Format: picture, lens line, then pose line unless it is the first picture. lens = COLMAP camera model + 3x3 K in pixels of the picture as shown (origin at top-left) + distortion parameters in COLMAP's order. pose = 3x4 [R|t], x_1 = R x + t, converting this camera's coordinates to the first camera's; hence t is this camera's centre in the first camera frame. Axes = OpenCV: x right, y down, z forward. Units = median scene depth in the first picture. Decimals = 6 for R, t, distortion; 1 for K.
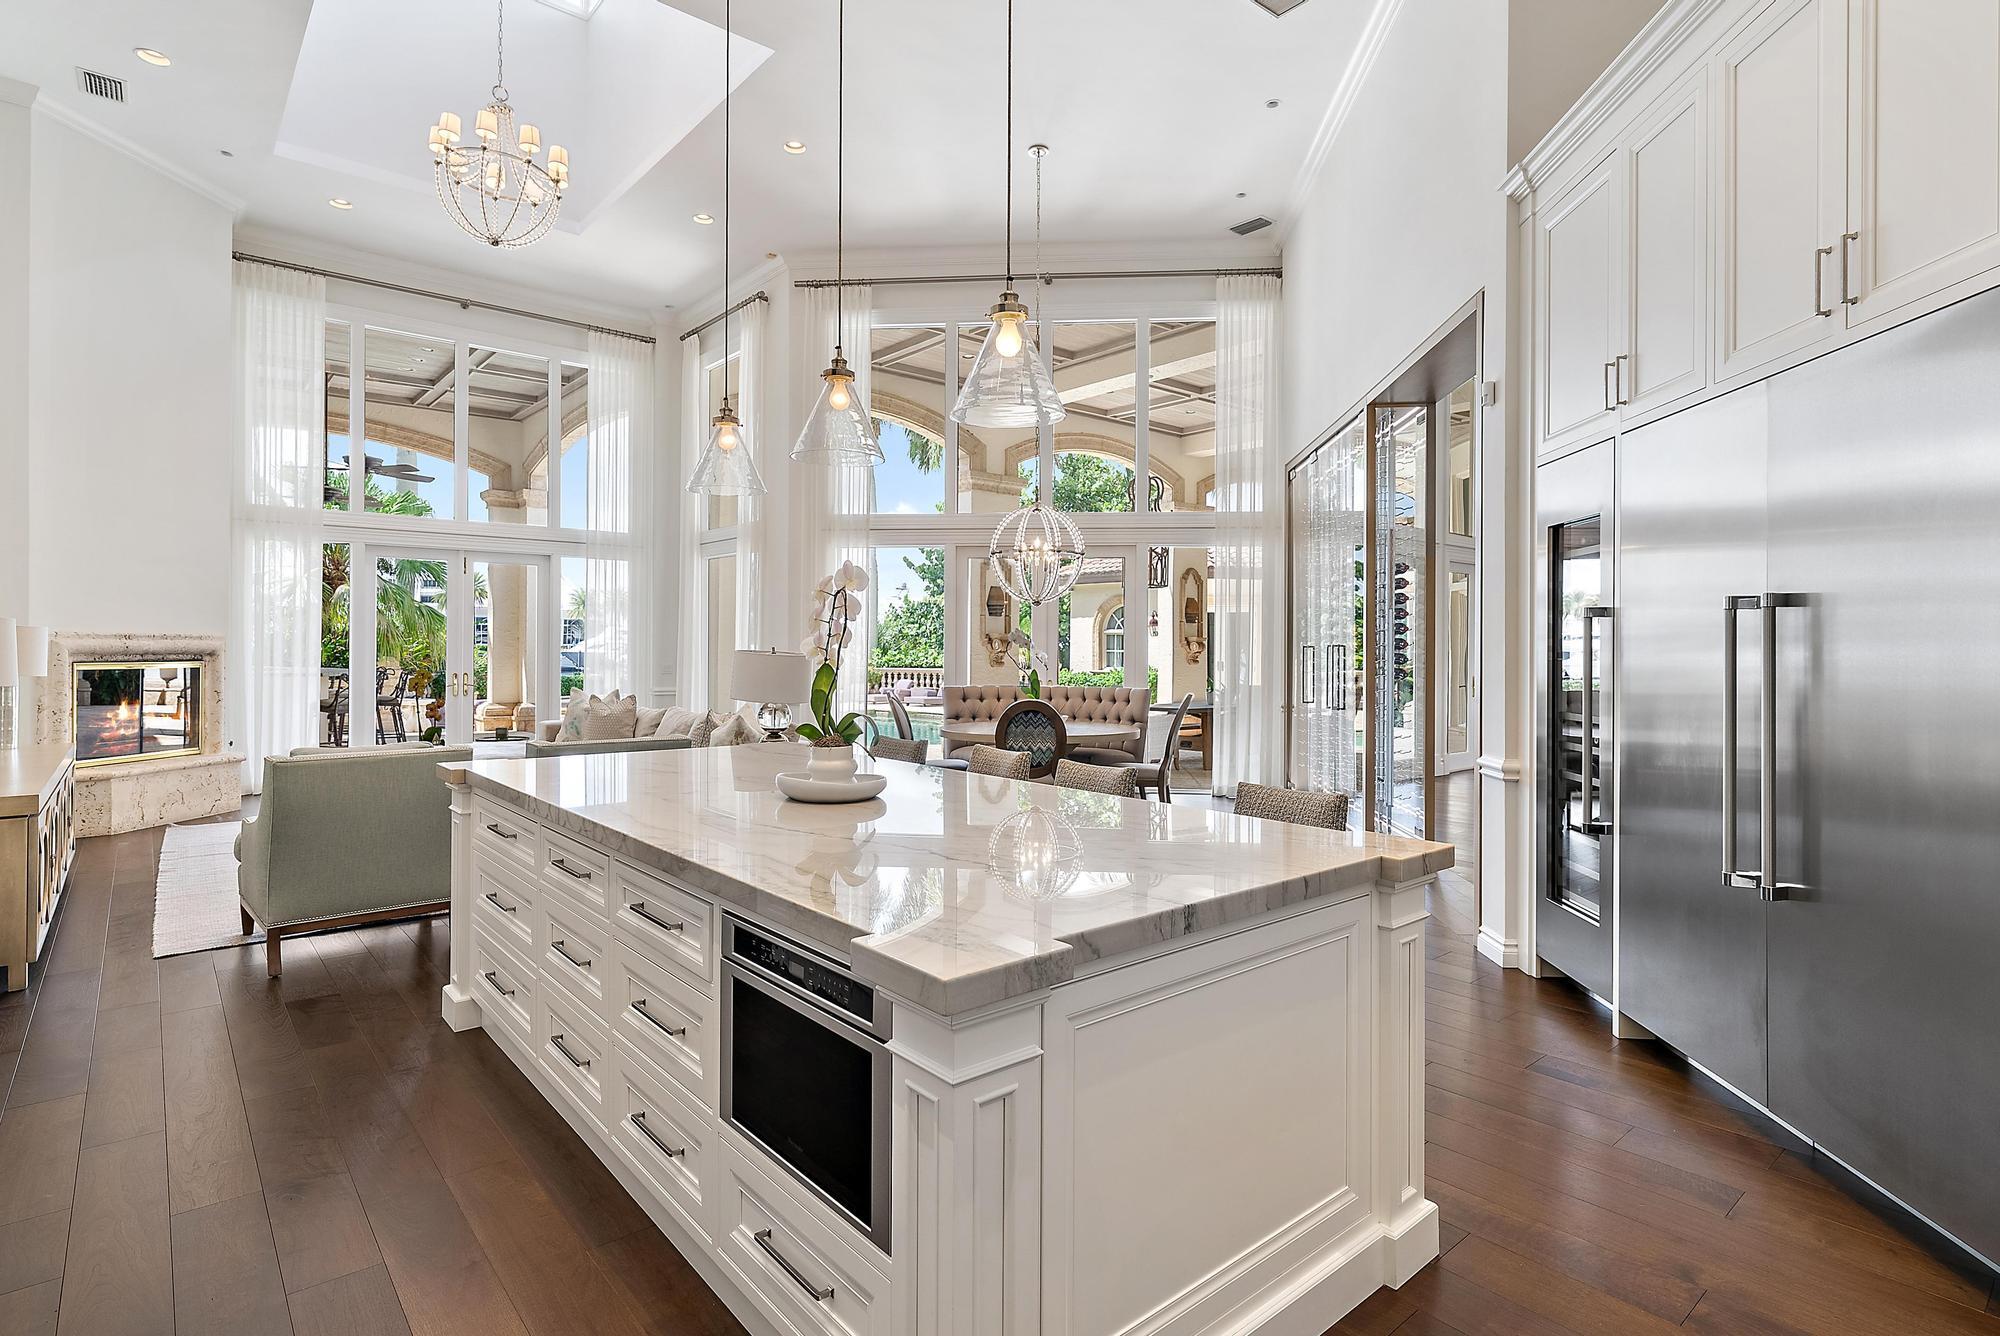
lens RADIAL K [[1001.8, 0, 1006.3], [0, 1001.8, 643.6], [0, 0, 1]] dist [0.013346, -0.002039]
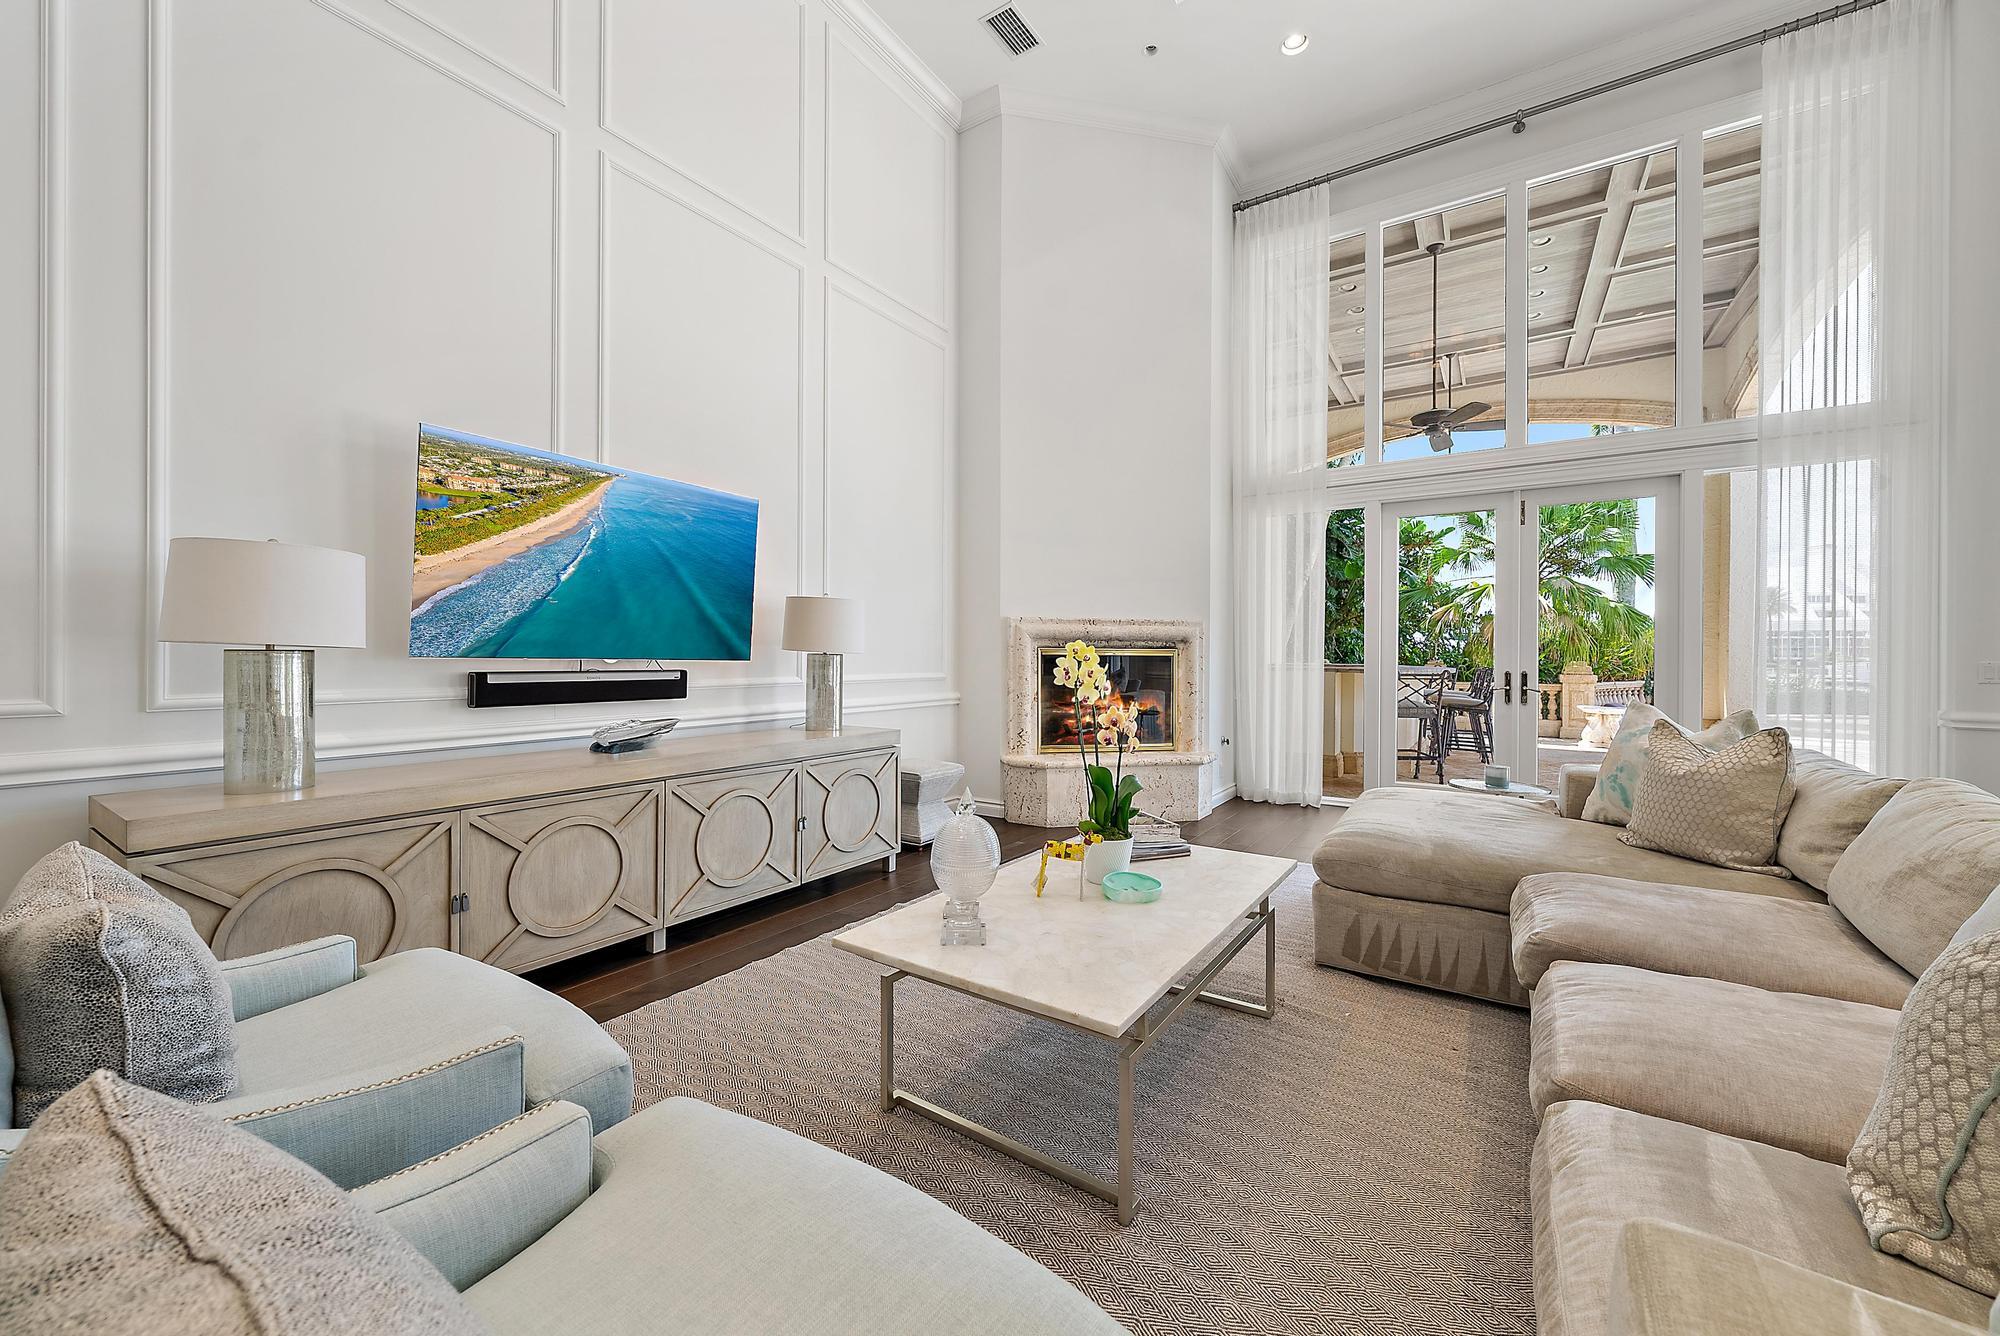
lens RADIAL K [[750.0, 0, 1001.5], [0, 750.0, 656.4], [0, 0, 1]] dist [0.003096, -0.000150]
pose [[0.279190, -0.001644, -0.960234, -0.165110], [-0.000290, 0.999998, -0.001797, 0.021974], [0.960236, 0.000780, 0.279189, 0.575819]]
